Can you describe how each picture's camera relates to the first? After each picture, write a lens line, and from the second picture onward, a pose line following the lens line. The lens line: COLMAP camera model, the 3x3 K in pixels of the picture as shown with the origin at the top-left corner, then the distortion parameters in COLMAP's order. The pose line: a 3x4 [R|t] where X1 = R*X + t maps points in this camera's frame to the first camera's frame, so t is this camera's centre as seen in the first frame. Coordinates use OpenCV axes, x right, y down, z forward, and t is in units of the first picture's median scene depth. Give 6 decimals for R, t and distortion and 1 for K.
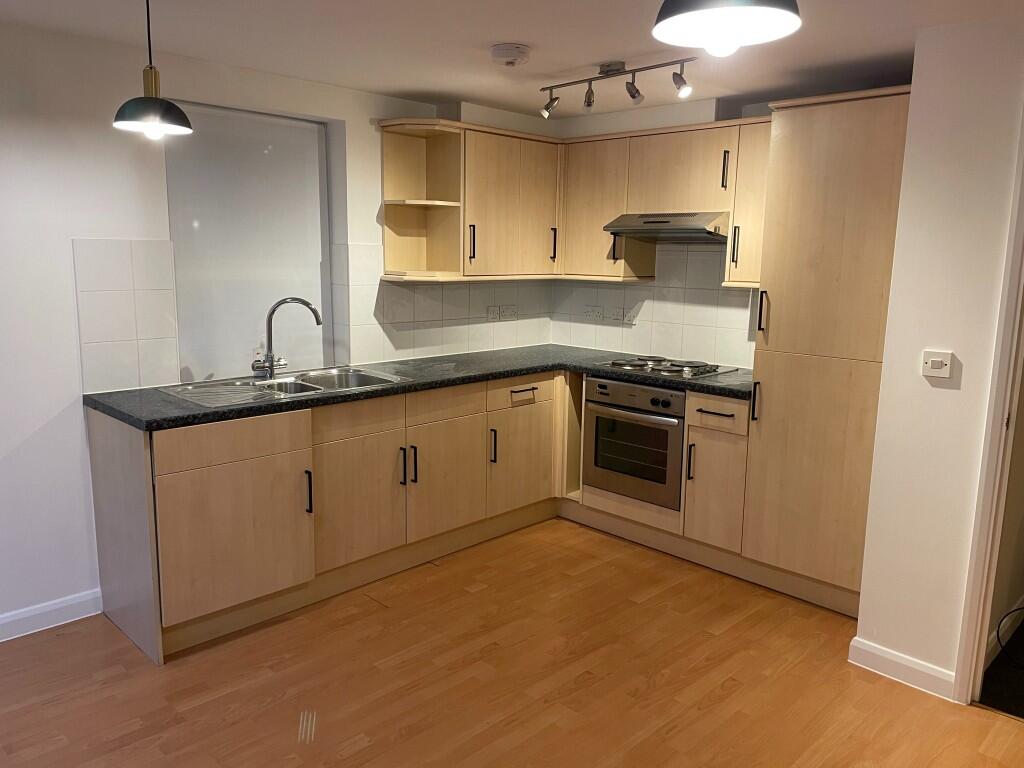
lens RADIAL K [[767.0, 0, 512.0], [0, 767.0, 384.0], [0, 0, 1]] dist [0.082630, -0.116591]
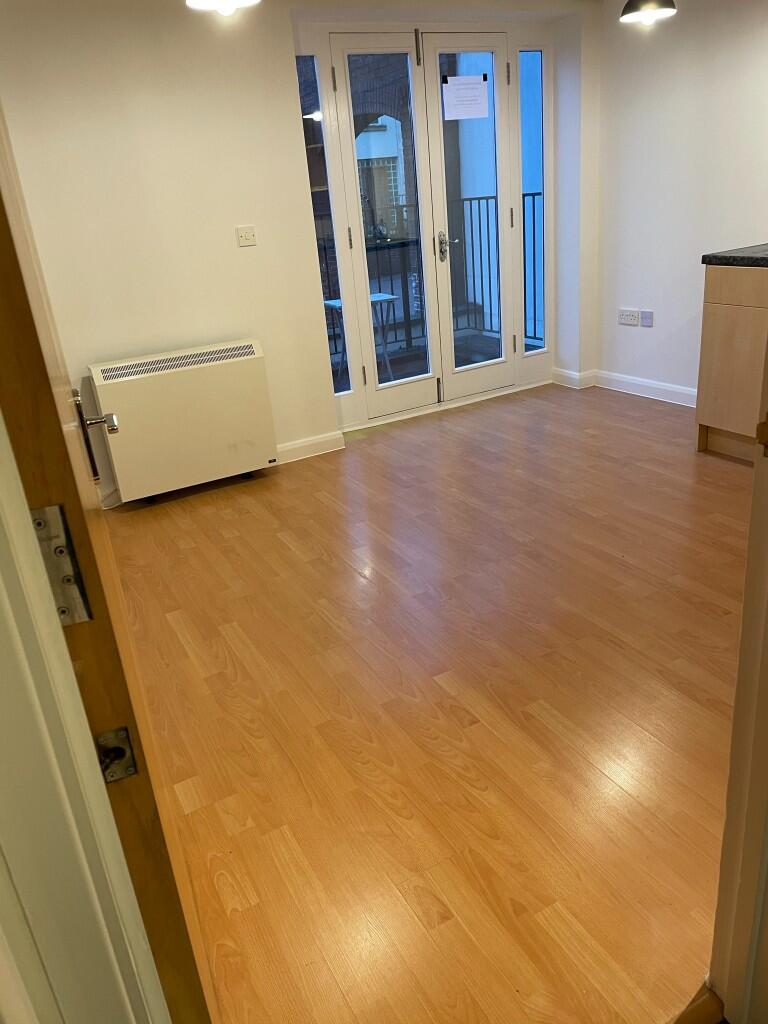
lens RADIAL K [[767.0, 0, 384.0], [0, 767.0, 512.0], [0, 0, 1]] dist [0.082630, -0.116591]
pose [[-0.285236, 0.377637, -0.880926, 1.043641], [-0.076317, 0.907241, 0.413629, -0.063264], [0.955414, 0.185212, -0.229958, 0.916103]]
